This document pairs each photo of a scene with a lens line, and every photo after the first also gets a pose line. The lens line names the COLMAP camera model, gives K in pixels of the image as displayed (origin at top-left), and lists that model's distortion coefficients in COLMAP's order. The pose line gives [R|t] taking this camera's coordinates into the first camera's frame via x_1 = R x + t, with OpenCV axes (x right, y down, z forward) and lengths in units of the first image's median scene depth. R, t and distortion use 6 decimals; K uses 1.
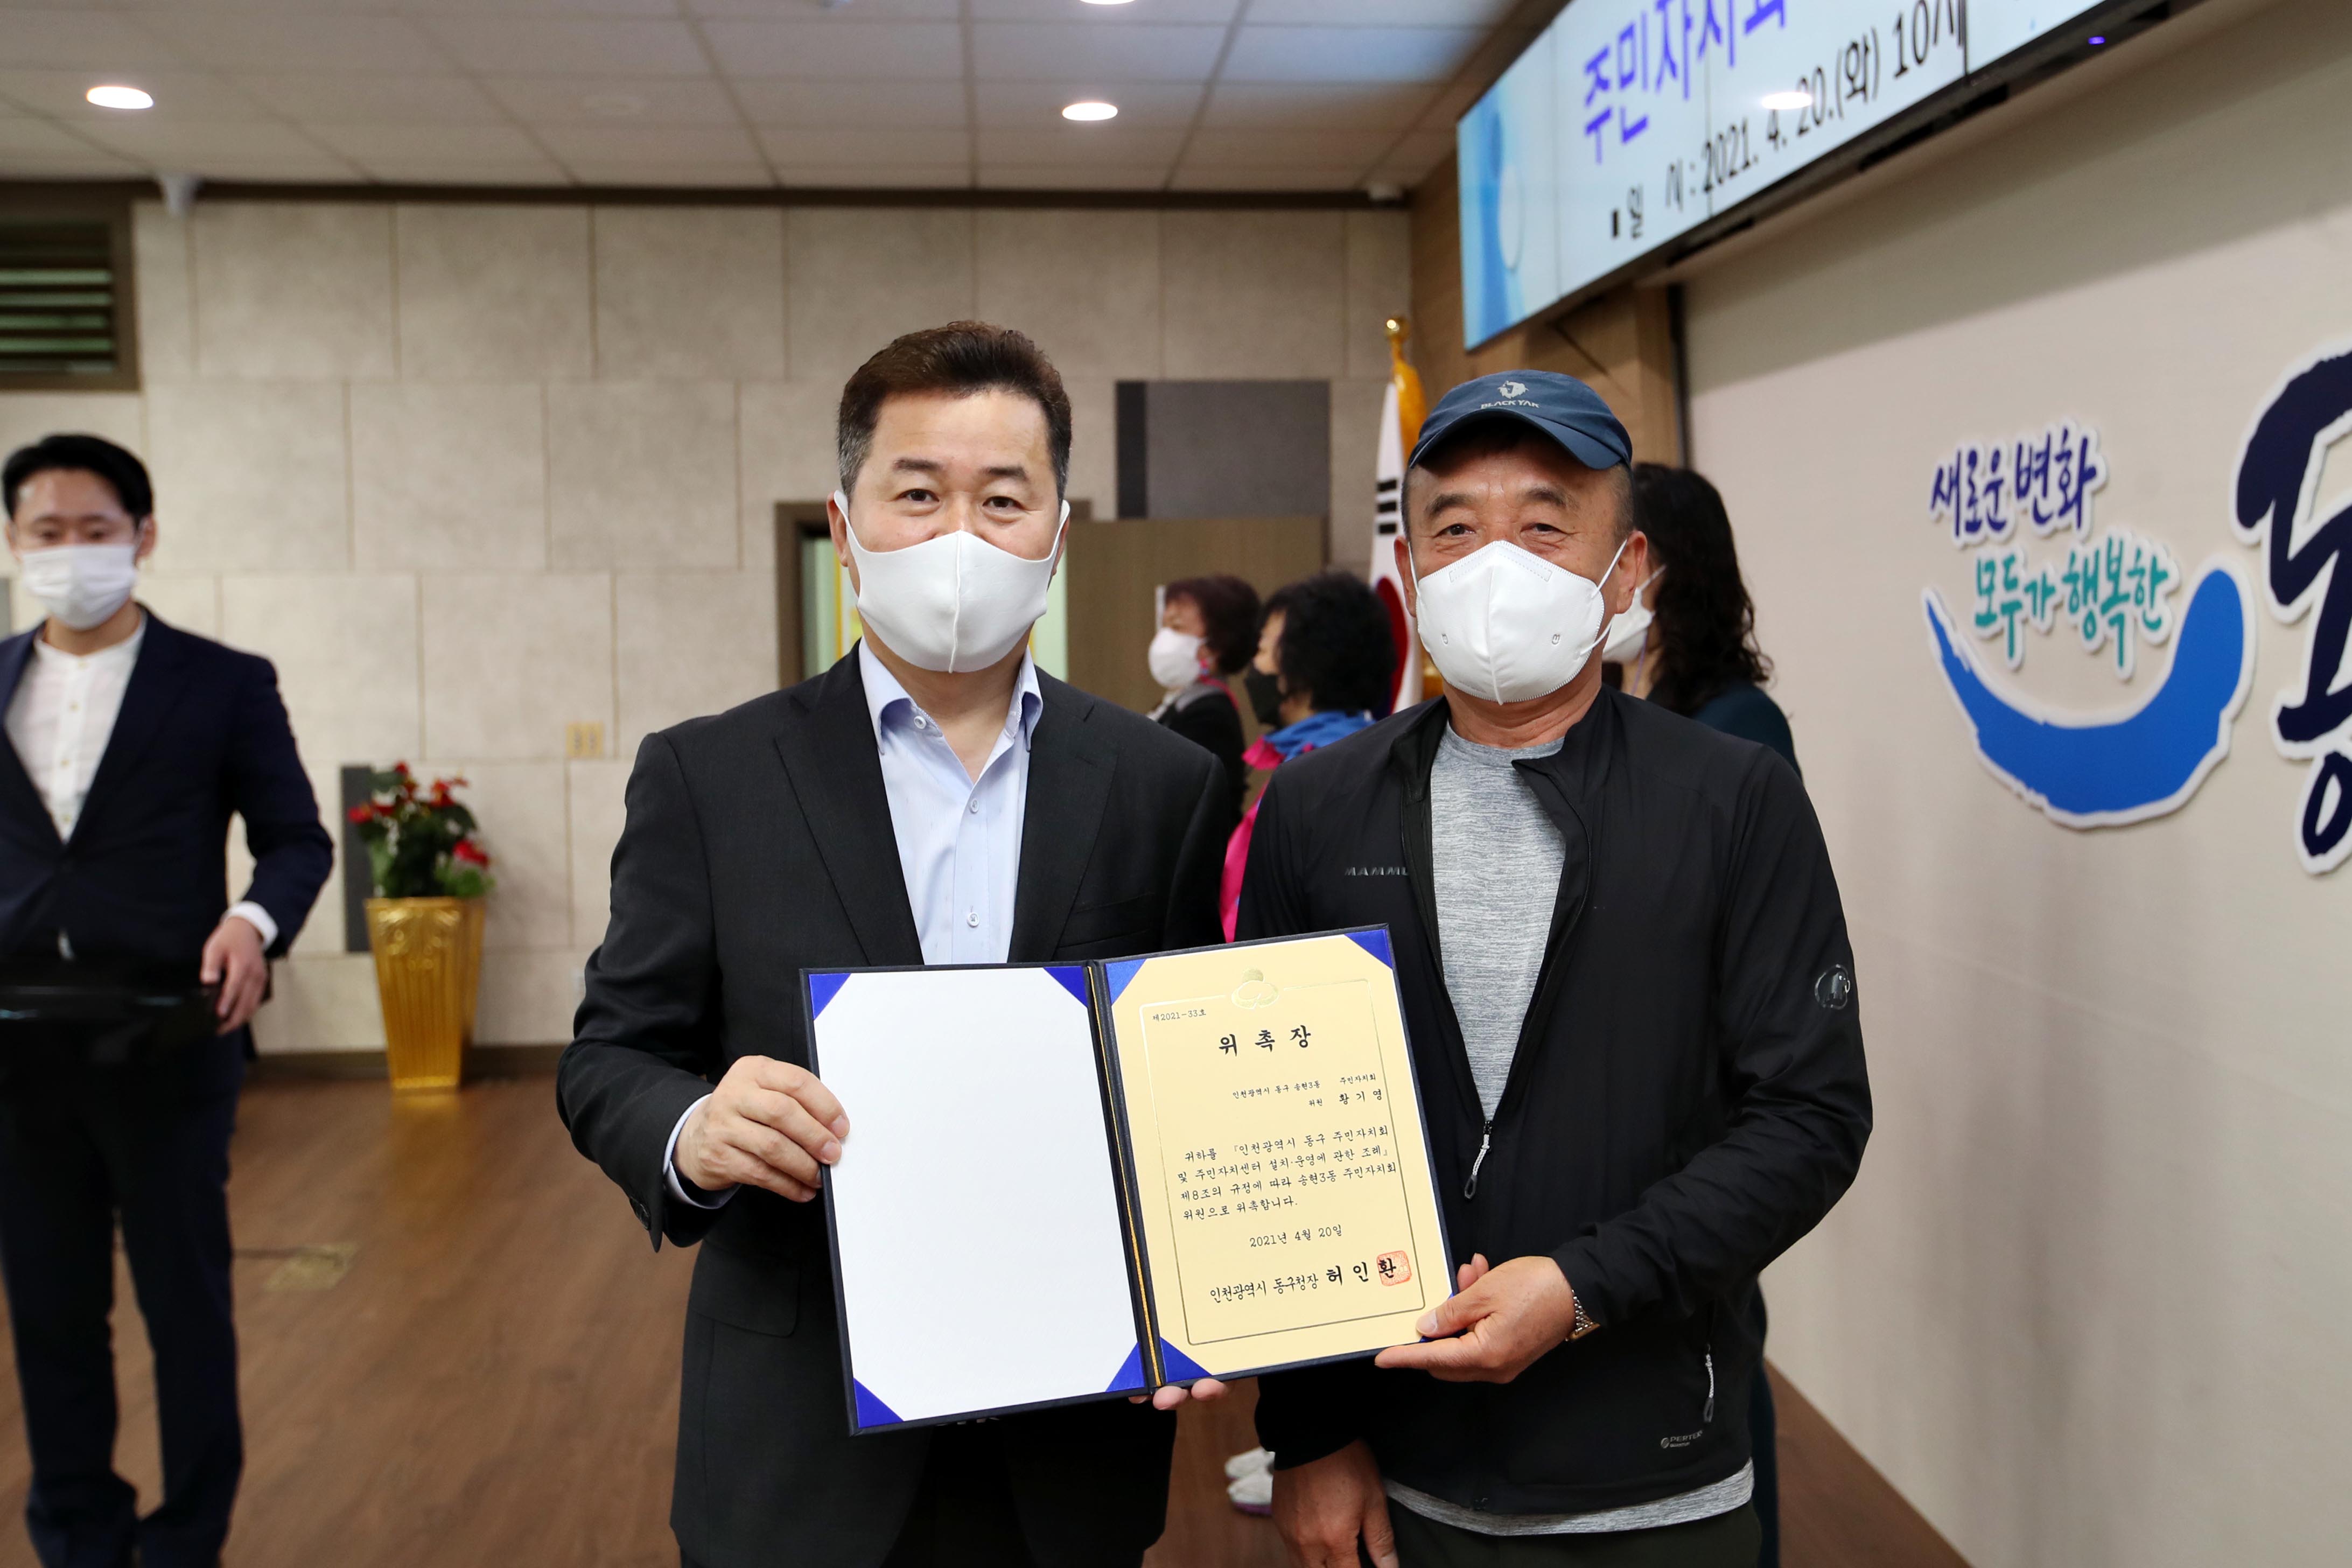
lens RADIAL K [[2332.6, 0, 1231.9], [0, 2332.6, 732.6], [0, 0, 1]] dist [0.027939, 0.027173]
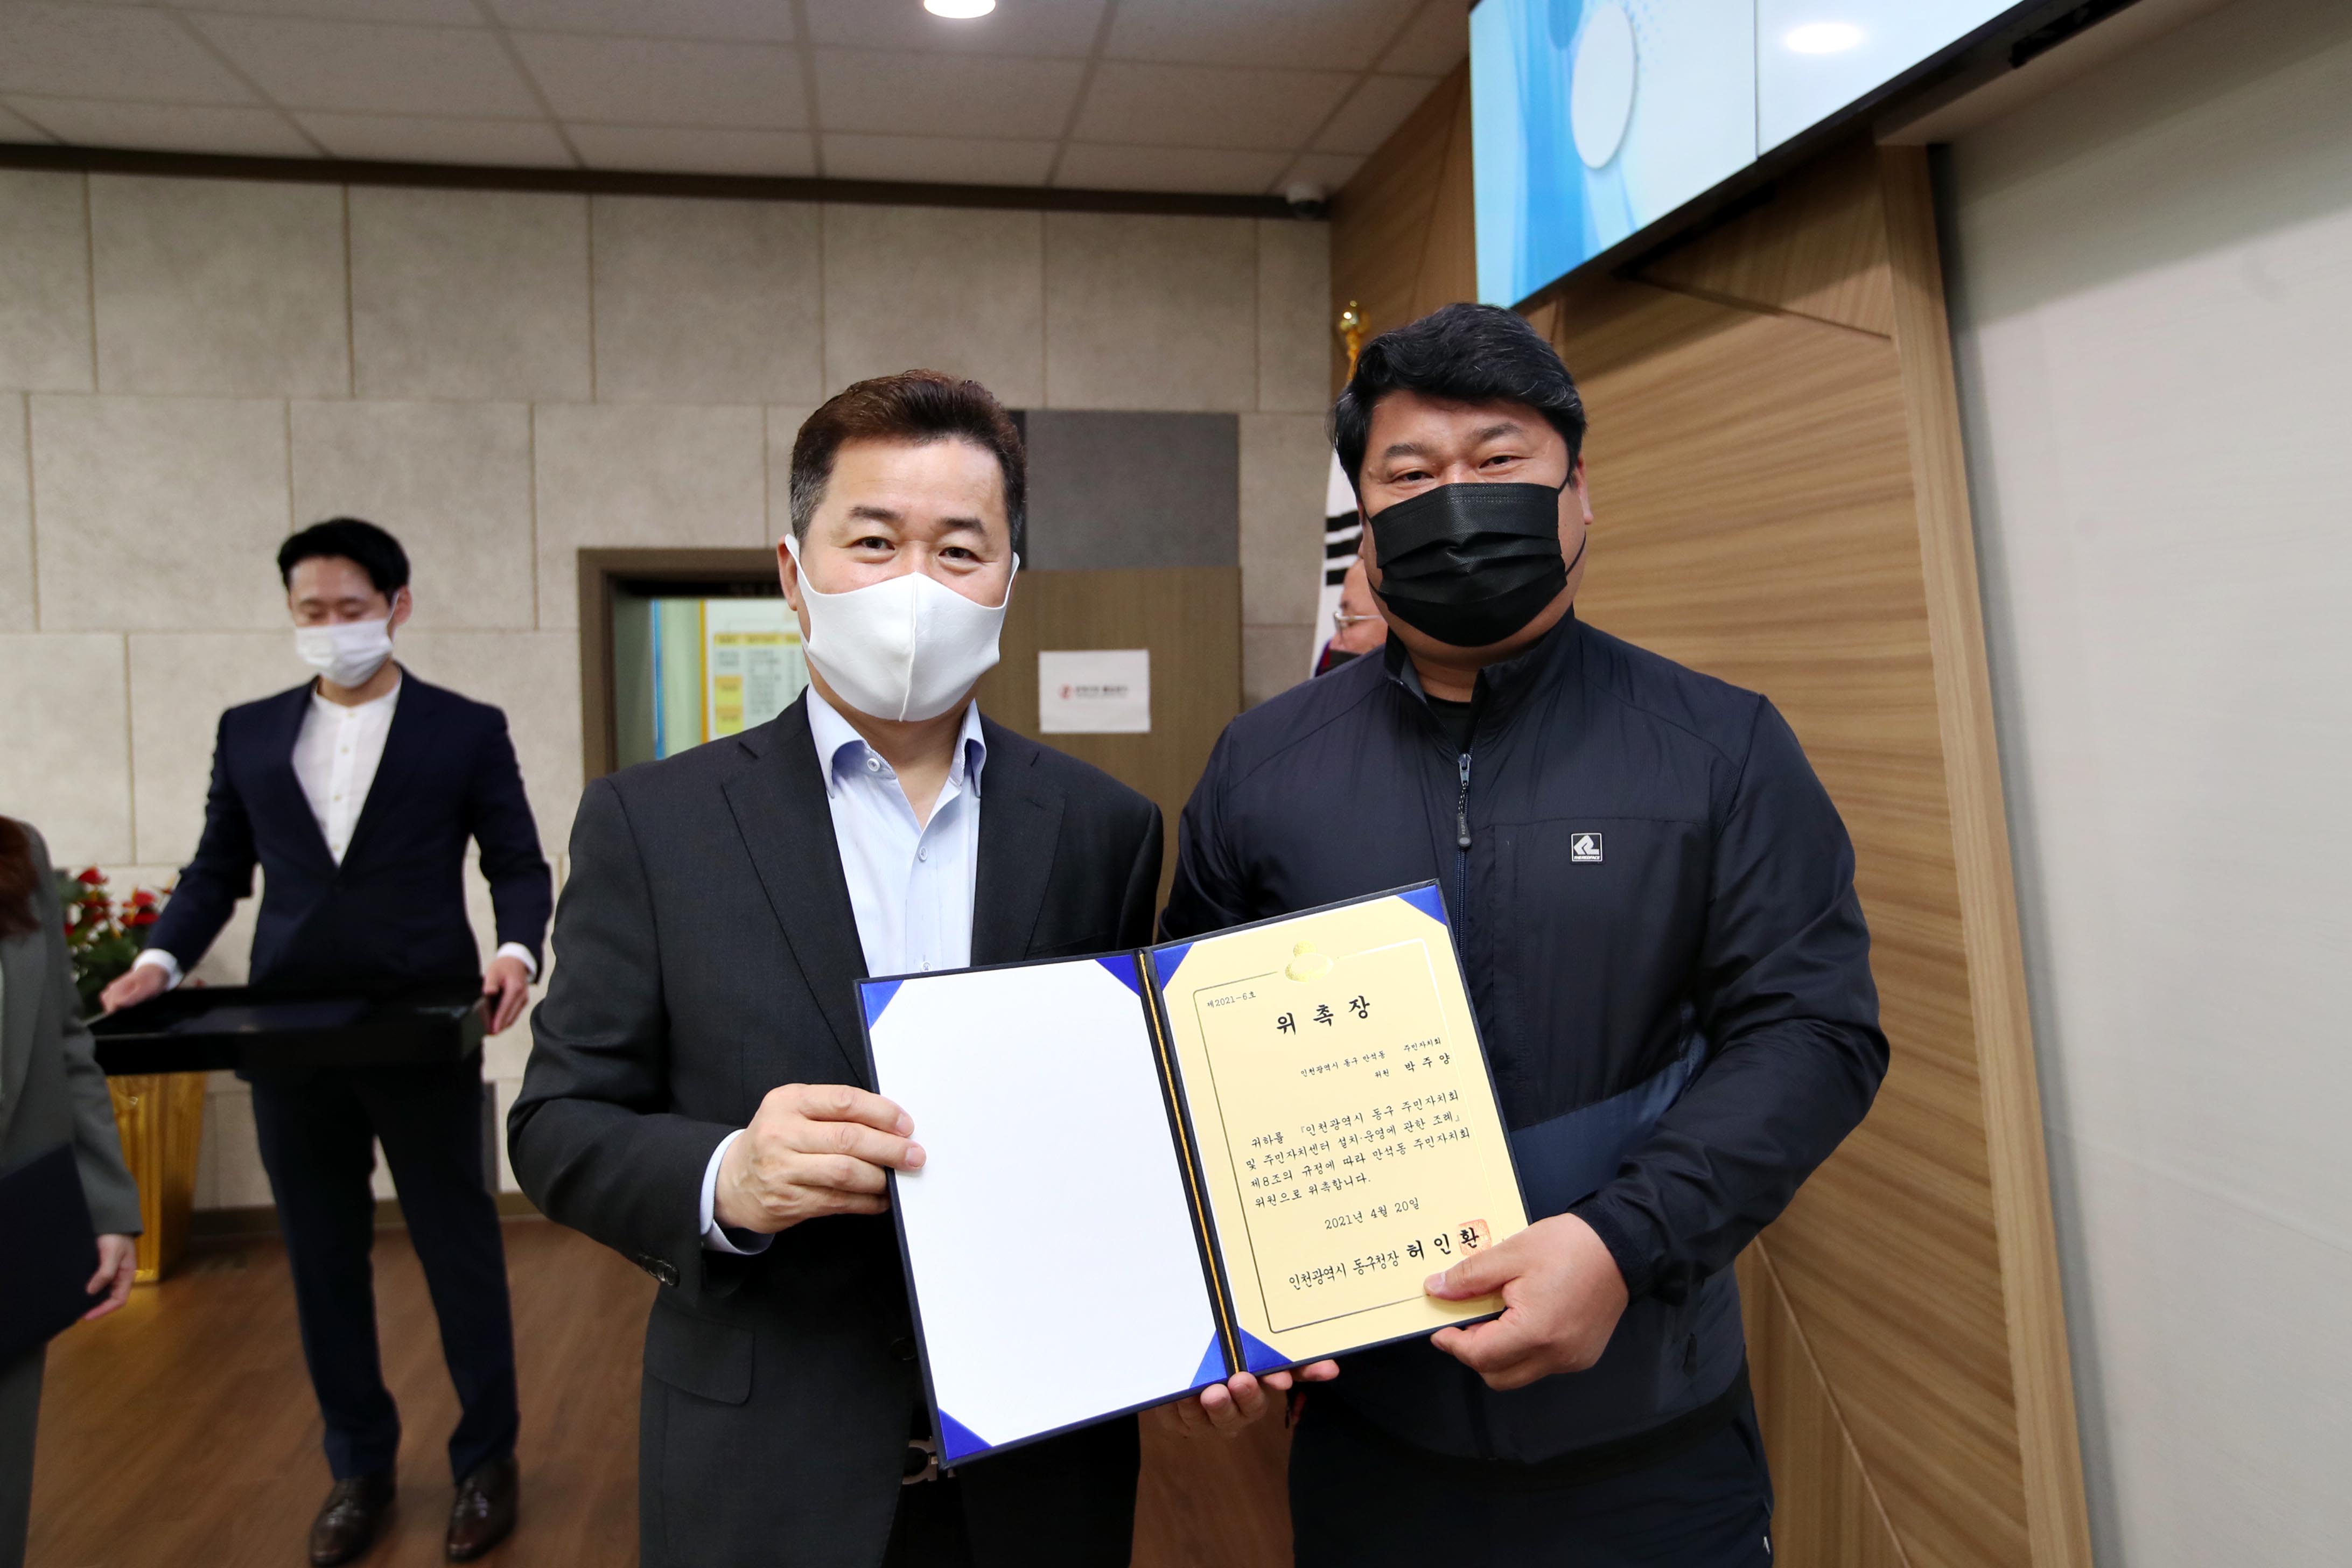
lens RADIAL K [[1732.4, 0, 1202.0], [0, 1732.4, 762.5], [0, 0, 1]] dist [-0.038161, 0.062445]
pose [[0.996929, -0.001656, 0.078294, -0.024506], [0.001905, 0.999993, -0.003117, -0.022041], [-0.078289, 0.003257, 0.996925, 0.404208]]
